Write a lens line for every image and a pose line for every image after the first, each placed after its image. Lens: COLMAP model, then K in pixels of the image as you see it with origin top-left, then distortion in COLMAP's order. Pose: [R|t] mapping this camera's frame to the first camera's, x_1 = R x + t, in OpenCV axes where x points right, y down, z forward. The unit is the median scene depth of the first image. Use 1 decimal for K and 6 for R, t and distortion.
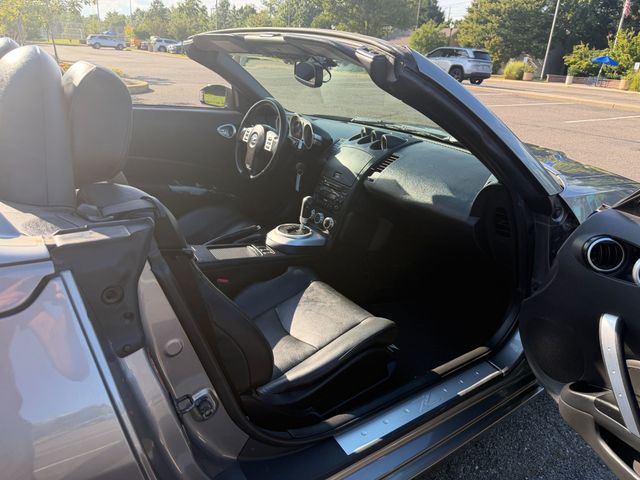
lens RADIAL K [[456.3, 0, 320.0], [0, 456.3, 240.0], [0, 0, 1]] dist [-0.021886, 0.005630]
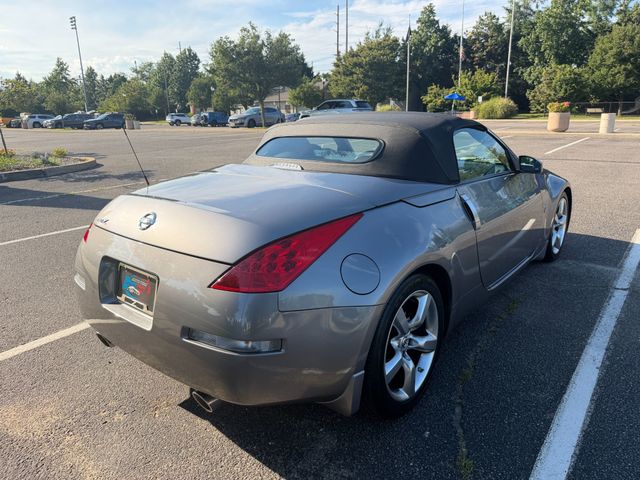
lens RADIAL K [[452.3, 0, 320.0], [0, 452.3, 240.0], [0, 0, 1]] dist [0.020149, -0.033926]
pose [[0.961285, -0.156322, 0.226923, -0.031881], [0.179419, 0.980104, -0.084882, 0.007650], [-0.209139, 0.122310, 0.970207, -0.031554]]
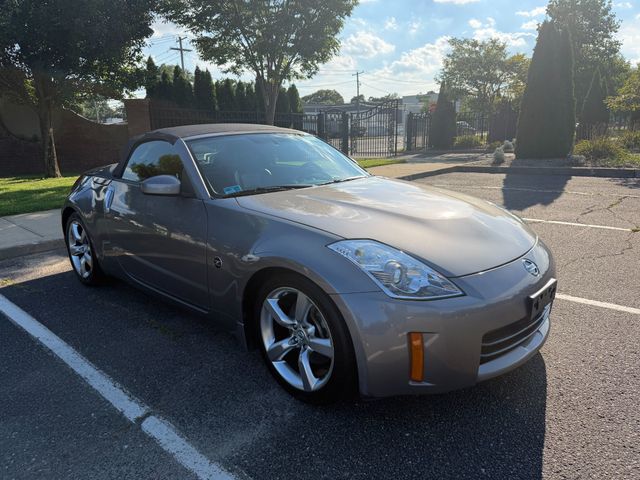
lens RADIAL K [[452.4, 0, 314.2], [0, 452.4, 242.6], [0, 0, 1]] dist [0.022764, -0.036402]
pose [[0.193366, 0.163457, -0.967415, 0.067372], [-0.329259, 0.939653, 0.092955, -0.006857], [0.924229, 0.300555, 0.235517, 0.026473]]
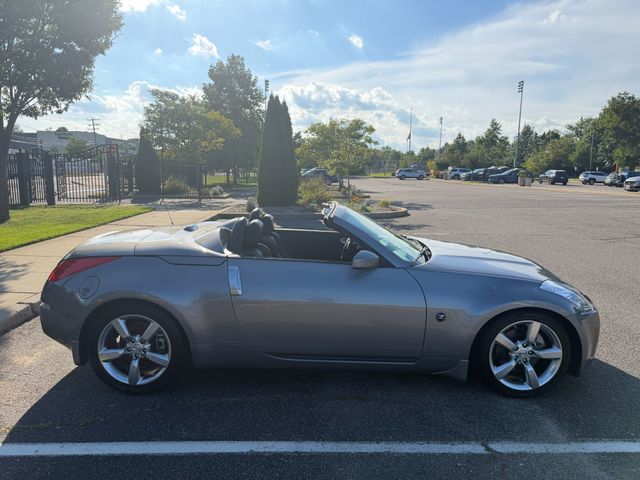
lens RADIAL K [[441.6, 0, 318.8], [0, 441.6, 255.3], [0, 0, 1]] dist [0.026291, -0.057192]
pose [[0.808116, 0.055459, -0.586407, 0.039445], [-0.181676, 0.970487, -0.158582, 0.007506], [0.560306, 0.234689, 0.794342, -0.029407]]
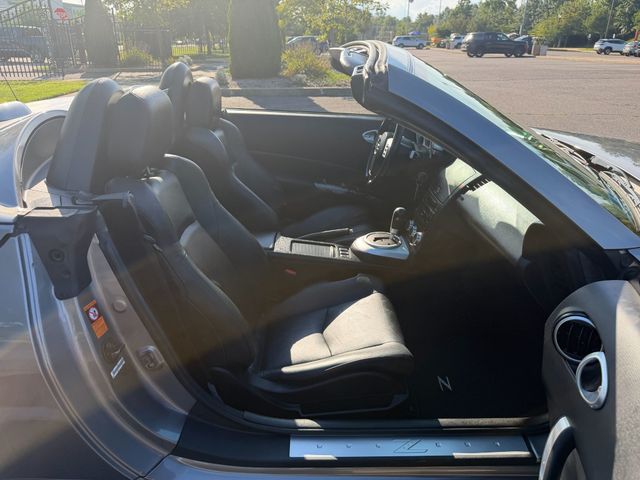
lens RADIAL K [[450.3, 0, 321.9], [0, 450.3, 243.0], [0, 0, 1]] dist [-0.008037, -0.003564]
pose [[0.826853, 0.174211, -0.534757, 0.013189], [-0.165353, 0.984095, 0.064923, -0.001979], [0.537562, 0.034742, 0.842508, 0.003473]]
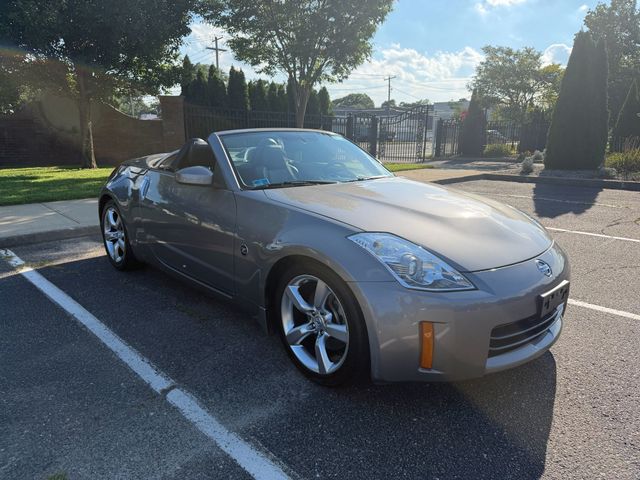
lens RADIAL K [[451.2, 0, 319.1], [0, 451.2, 243.4], [0, 0, 1]] dist [0.023392, -0.034761]
pose [[0.144316, 0.167658, -0.975225, 0.069850], [-0.369384, 0.923428, 0.104091, -0.006134], [0.918002, 0.345211, 0.195196, 0.026558]]
